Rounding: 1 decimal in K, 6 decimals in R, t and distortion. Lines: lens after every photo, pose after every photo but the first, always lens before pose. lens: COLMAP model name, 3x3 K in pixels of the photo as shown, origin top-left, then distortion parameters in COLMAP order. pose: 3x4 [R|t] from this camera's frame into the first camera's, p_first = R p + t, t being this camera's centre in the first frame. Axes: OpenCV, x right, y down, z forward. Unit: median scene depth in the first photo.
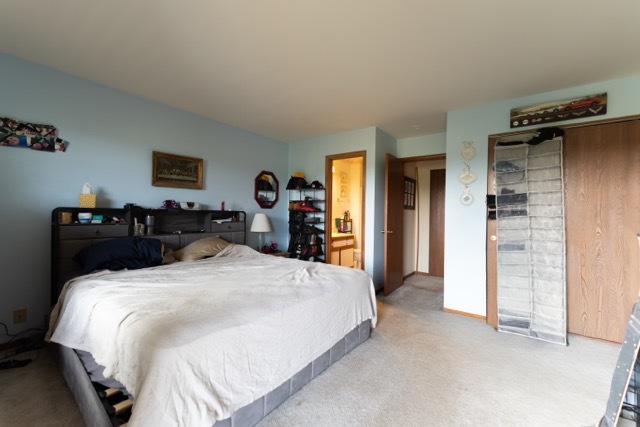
lens RADIAL K [[271.1, 0, 318.5], [0, 271.1, 213.4], [0, 0, 1]] dist [0.008153, -0.000797]
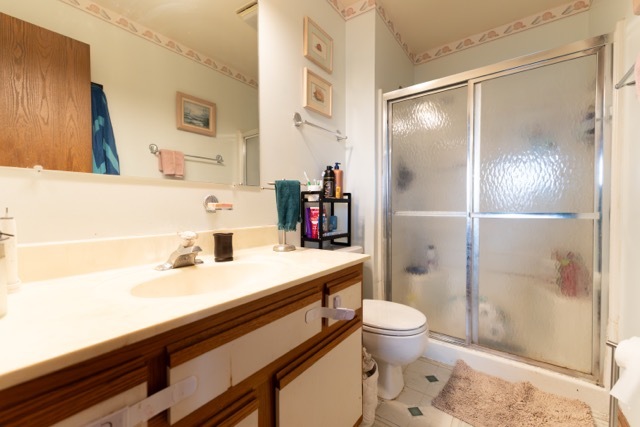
lens RADIAL K [[271.1, 0, 321.0], [0, 271.1, 211.4], [0, 0, 1]] dist [0.008153, -0.000797]
pose [[0.999285, -0.021313, 0.031245, 0.083205], [0.020710, 0.999596, 0.019475, 0.034829], [-0.031647, -0.018814, 0.999322, 0.722071]]
